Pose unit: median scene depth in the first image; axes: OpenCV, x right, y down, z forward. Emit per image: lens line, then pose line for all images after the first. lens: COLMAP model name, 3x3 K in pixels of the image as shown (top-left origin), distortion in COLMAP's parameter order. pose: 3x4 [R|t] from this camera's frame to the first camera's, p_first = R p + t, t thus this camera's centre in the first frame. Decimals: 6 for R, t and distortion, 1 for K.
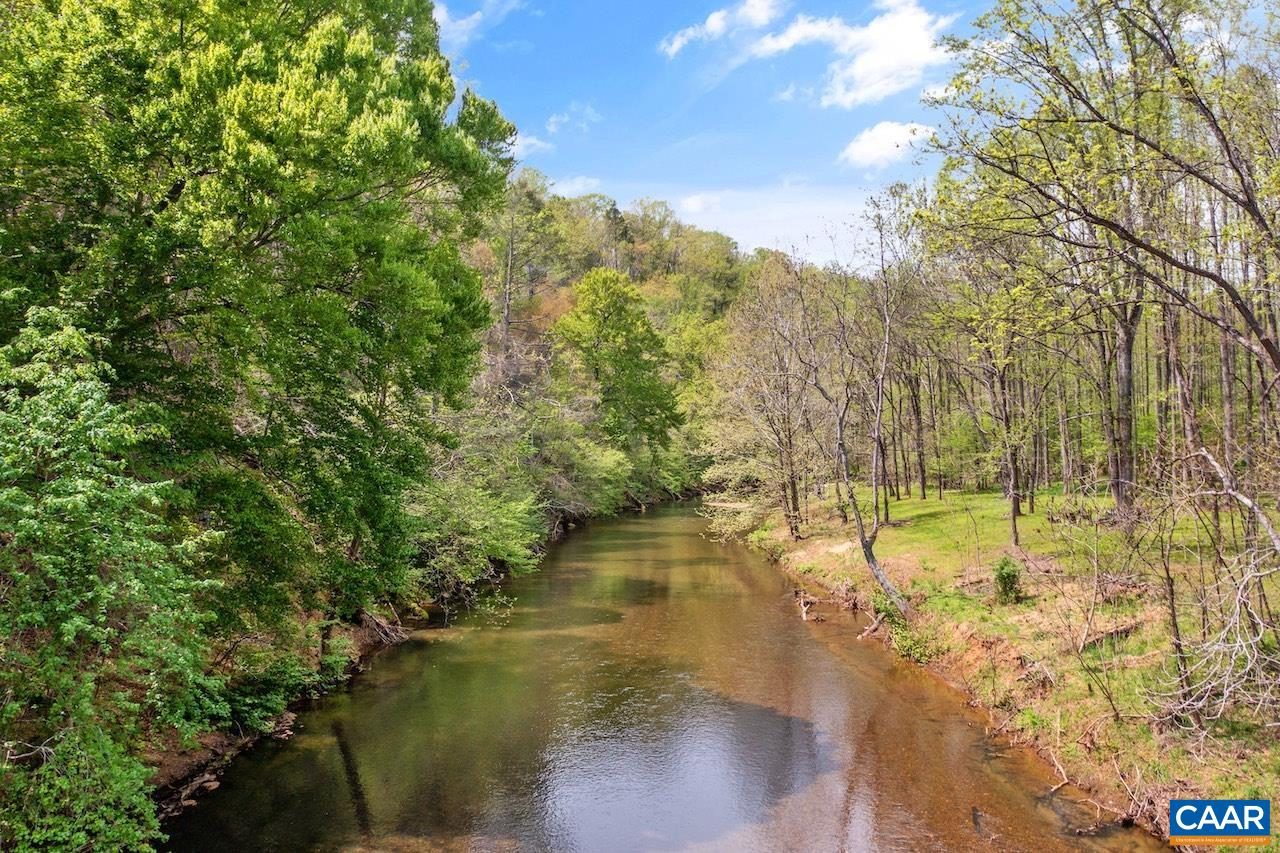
lens RADIAL K [[1009.9, 0, 640.0], [0, 1009.9, 426.5], [0, 0, 1]] dist [-0.002306, -0.007075]
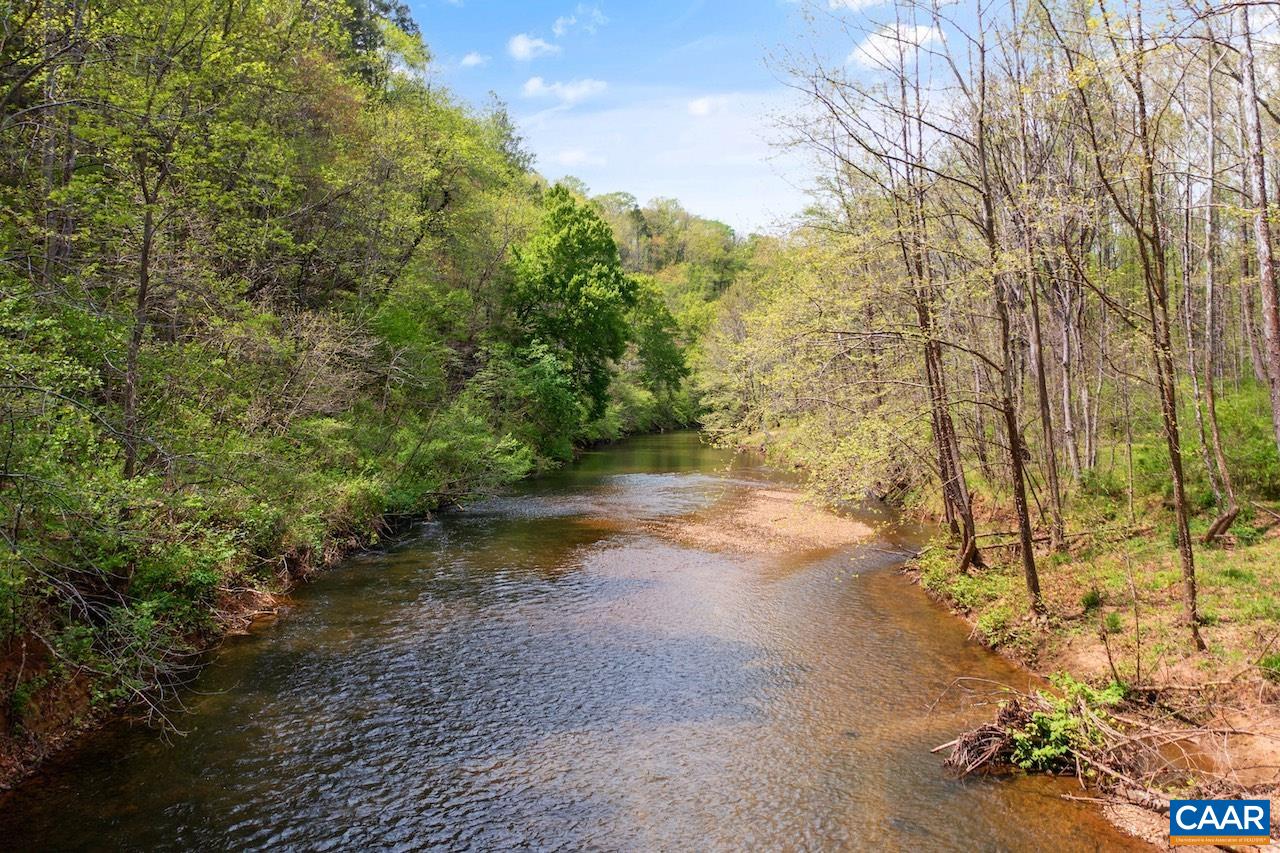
lens RADIAL K [[1009.9, 0, 640.0], [0, 1009.9, 426.5], [0, 0, 1]] dist [-0.002306, -0.007075]
pose [[0.999973, 0.004332, -0.005964, -0.020410], [-0.004069, 0.999049, 0.043415, 0.008750], [0.006146, -0.043389, 0.999039, -0.491191]]
